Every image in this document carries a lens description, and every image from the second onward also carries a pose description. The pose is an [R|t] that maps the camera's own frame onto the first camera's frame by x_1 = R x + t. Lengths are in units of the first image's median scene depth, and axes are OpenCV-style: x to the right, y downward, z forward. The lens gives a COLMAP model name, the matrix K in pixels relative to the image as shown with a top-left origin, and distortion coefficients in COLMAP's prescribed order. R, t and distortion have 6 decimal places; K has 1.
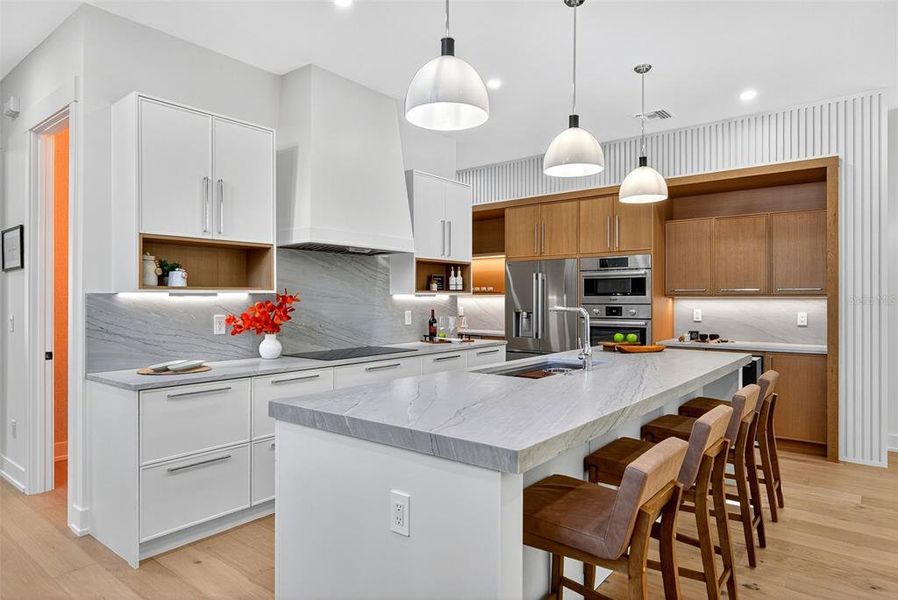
lens RADIAL K [[534.3, 0, 447.8], [0, 534.3, 300.8], [0, 0, 1]] dist [0.003585, -0.000015]
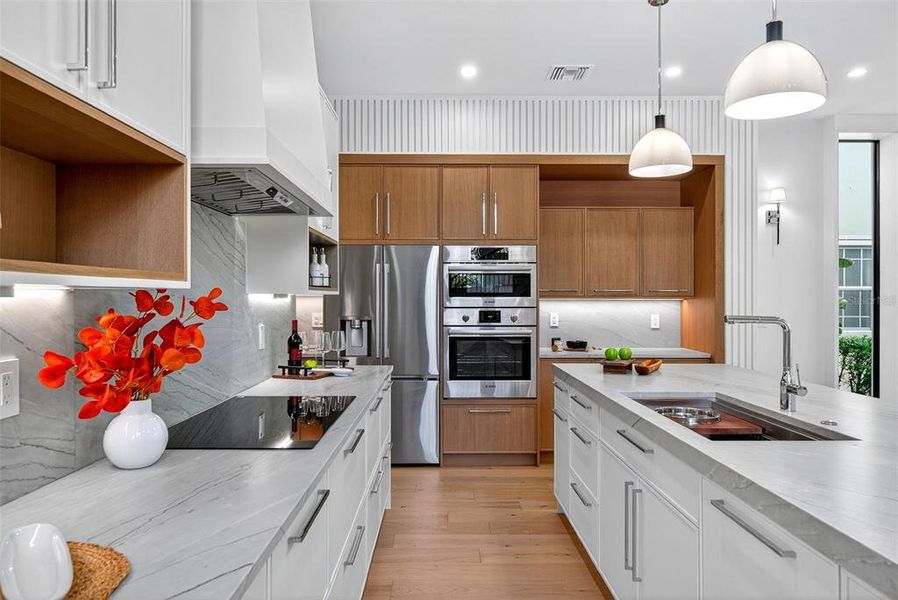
lens RADIAL K [[607.5, 0, 445.8], [0, 607.5, 298.6], [0, 0, 1]] dist [0.002467, 0.000771]
pose [[0.774602, 0.001361, 0.632447, -0.350399], [0.000417, 0.999996, -0.002663, -0.005233], [-0.632448, 0.002326, 0.774599, 0.435198]]
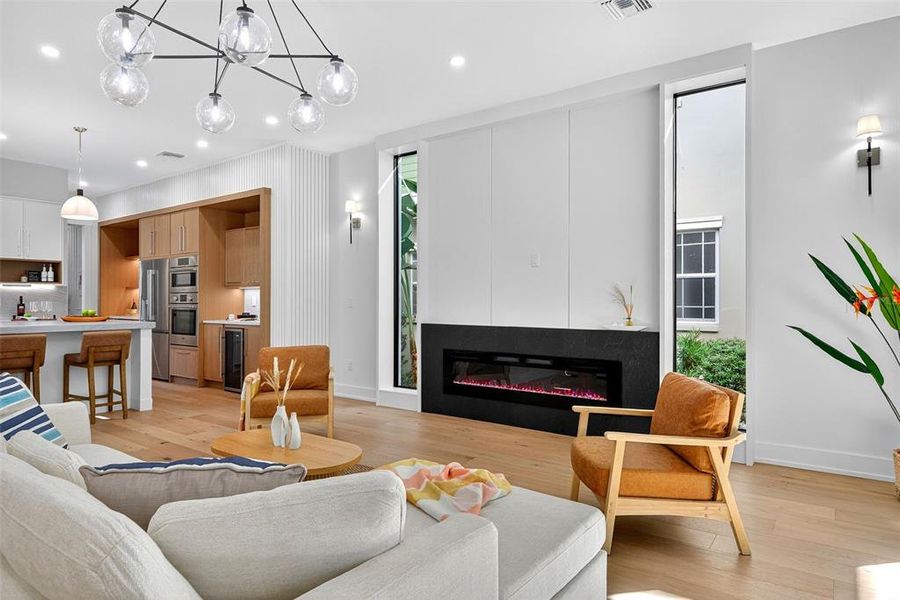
lens RADIAL K [[535.5, 0, 448.8], [0, 535.5, 300.8], [0, 0, 1]] dist [0.003585, -0.000015]
pose [[0.999510, 0.001148, 0.031292, 1.116646], [-0.001118, 0.999999, -0.000984, 0.032070], [-0.031293, 0.000948, 0.999510, -0.426458]]
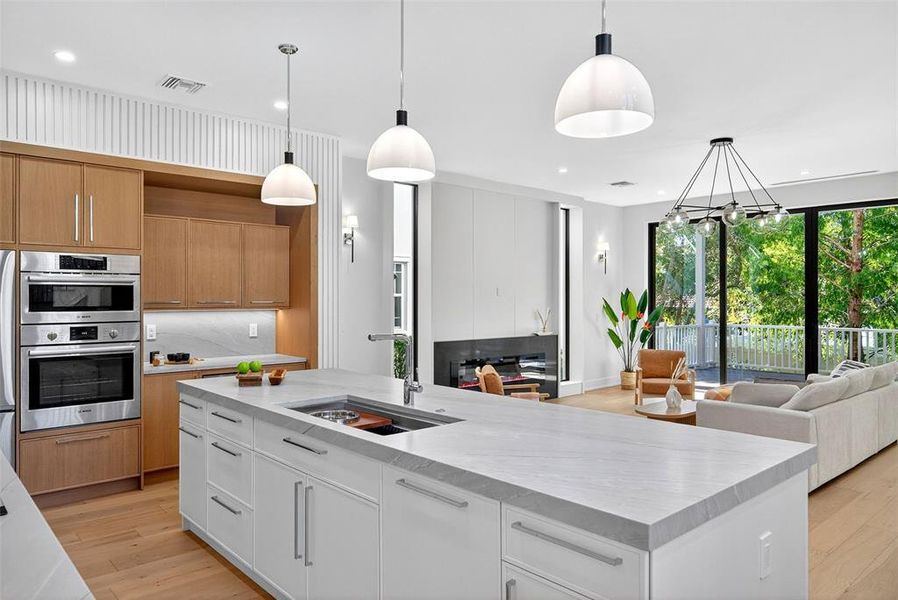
lens RADIAL K [[607.5, 0, 445.8], [0, 607.5, 298.6], [0, 0, 1]] dist [0.002467, 0.000771]
pose [[0.166556, -0.000434, 0.986032, -0.460428], [0.002593, 0.999997, 0.000003, -0.028834], [-0.986029, 0.002556, 0.166557, 0.492834]]
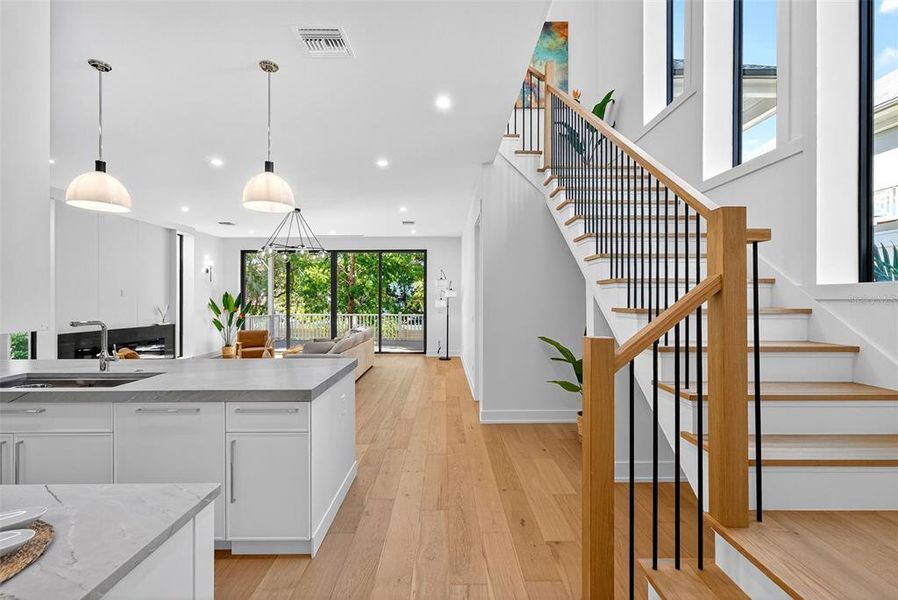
lens RADIAL K [[404.8, 0, 446.8], [0, 404.8, 298.1], [0, 0, 1]] dist [-0.000430, -0.000069]
pose [[-0.626595, 0.003949, 0.779335, -0.617386], [0.002956, 0.999992, -0.002691, -0.022096], [-0.779339, 0.000617, -0.626602, 0.618368]]
